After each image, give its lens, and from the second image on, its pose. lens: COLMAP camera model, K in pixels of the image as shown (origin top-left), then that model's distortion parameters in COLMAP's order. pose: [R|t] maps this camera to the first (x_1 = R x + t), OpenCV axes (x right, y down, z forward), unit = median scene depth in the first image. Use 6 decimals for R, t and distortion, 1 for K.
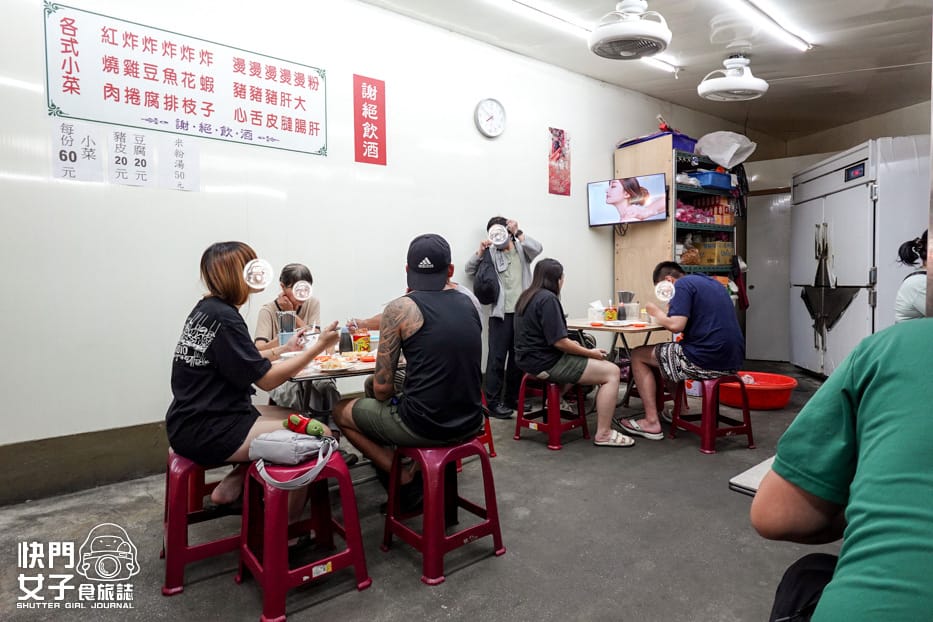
lens RADIAL K [[555.6, 0, 465.2], [0, 555.6, 298.8], [0, 0, 1]] dist [-0.002681, 0.000388]
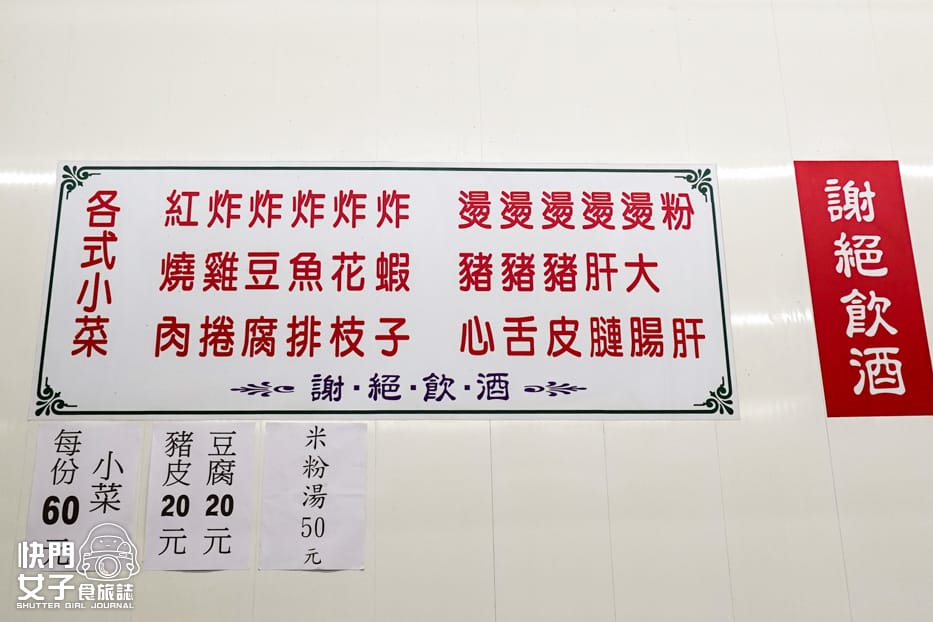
lens RADIAL K [[555.6, 0, 465.2], [0, 555.6, 298.8], [0, 0, 1]] dist [-0.002681, 0.000388]
pose [[0.787684, -0.114414, -0.605362, -0.197755], [-0.023623, 0.976272, -0.215254, -0.292854], [0.615626, 0.183853, 0.766292, 0.753941]]
